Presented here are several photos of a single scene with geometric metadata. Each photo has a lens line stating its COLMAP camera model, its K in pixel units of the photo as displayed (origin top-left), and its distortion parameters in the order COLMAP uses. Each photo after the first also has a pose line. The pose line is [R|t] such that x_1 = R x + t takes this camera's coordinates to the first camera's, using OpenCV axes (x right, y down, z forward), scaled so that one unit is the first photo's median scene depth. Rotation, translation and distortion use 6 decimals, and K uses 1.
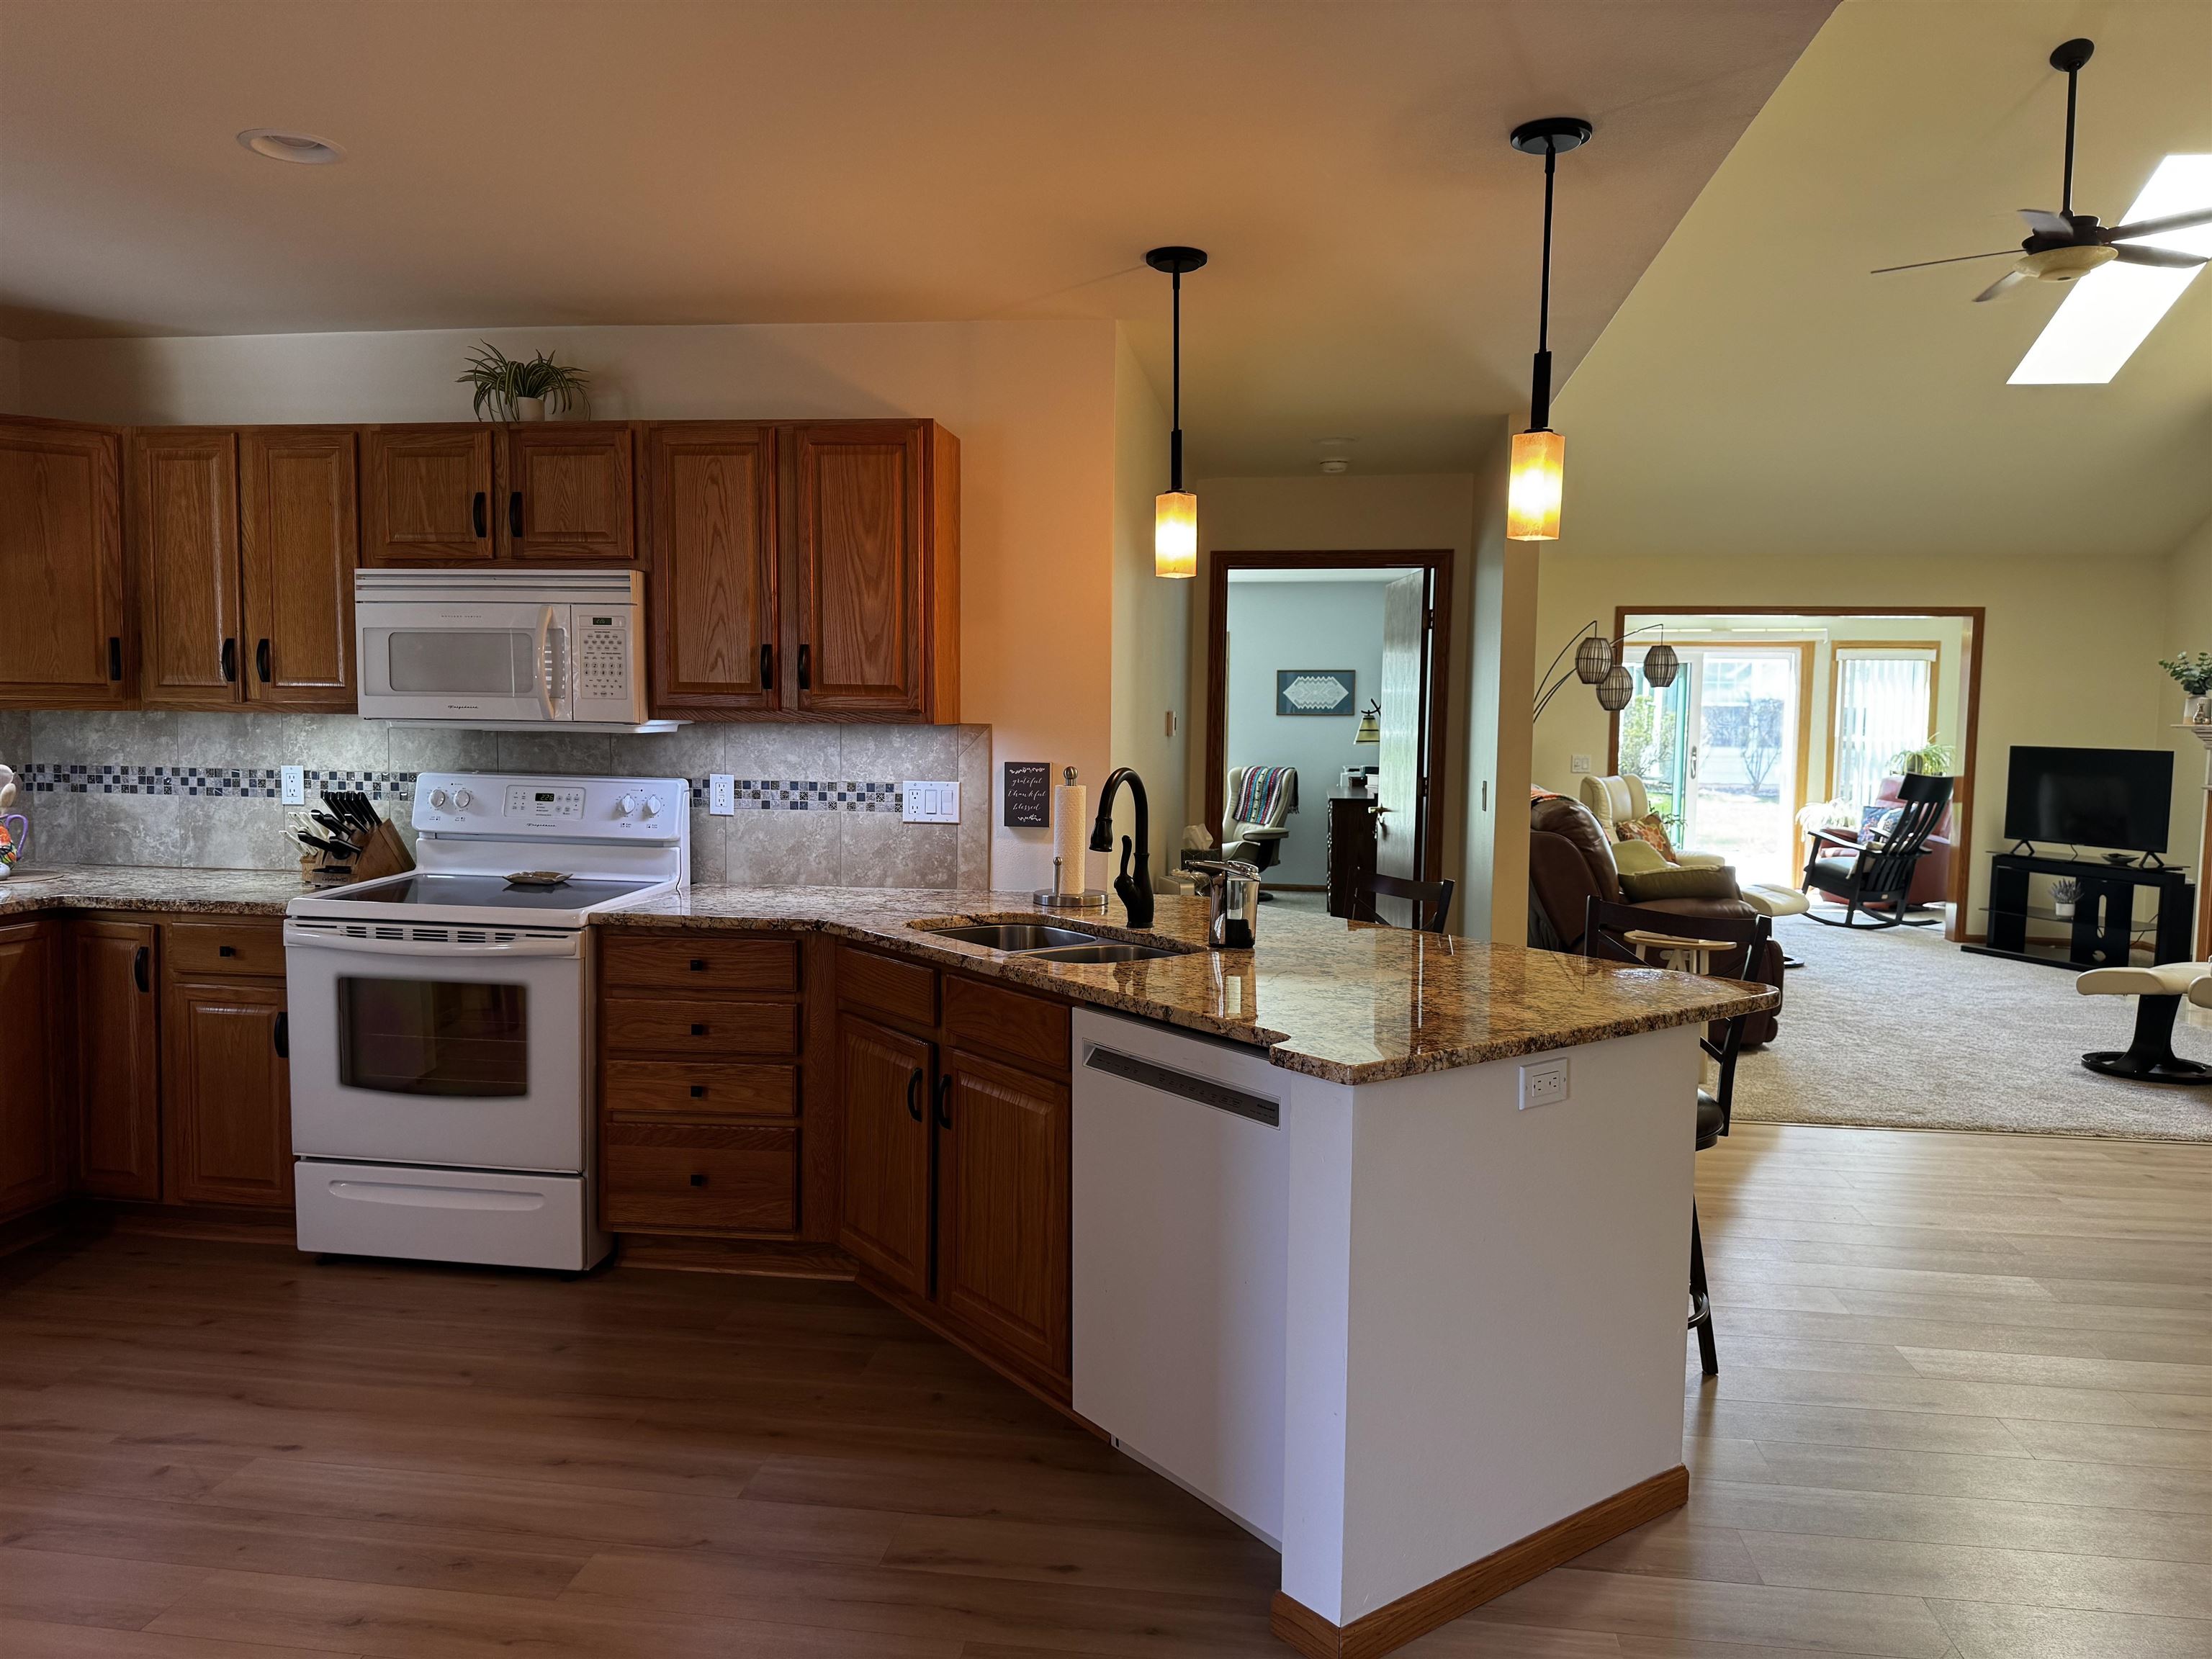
lens RADIAL K [[1570.8, 0, 1106.0], [0, 1570.8, 829.5], [0, 0, 1]] dist [0.080604, -0.100782]
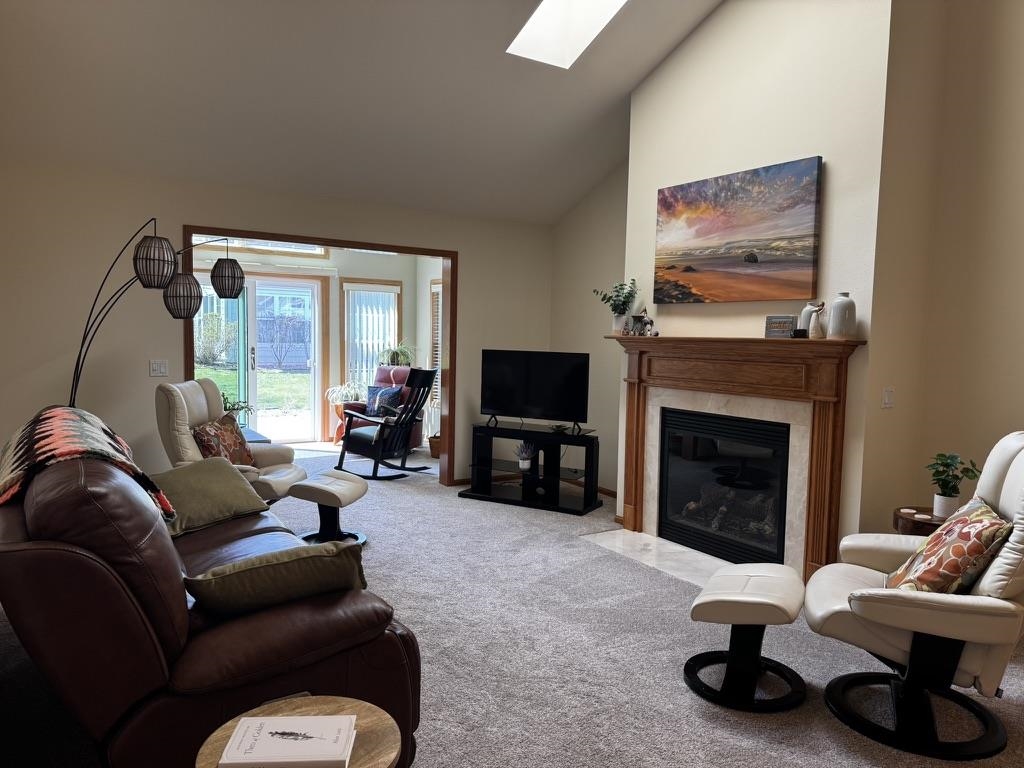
lens RADIAL K [[722.0, 0, 512.0], [0, 722.0, 384.0], [0, 0, 1]] dist [0.191316, -0.370875]
pose [[0.758132, -0.045176, 0.650534, 0.482196], [0.039619, 0.998946, 0.023198, -0.102589], [-0.650896, 0.008187, 0.759123, 1.429204]]
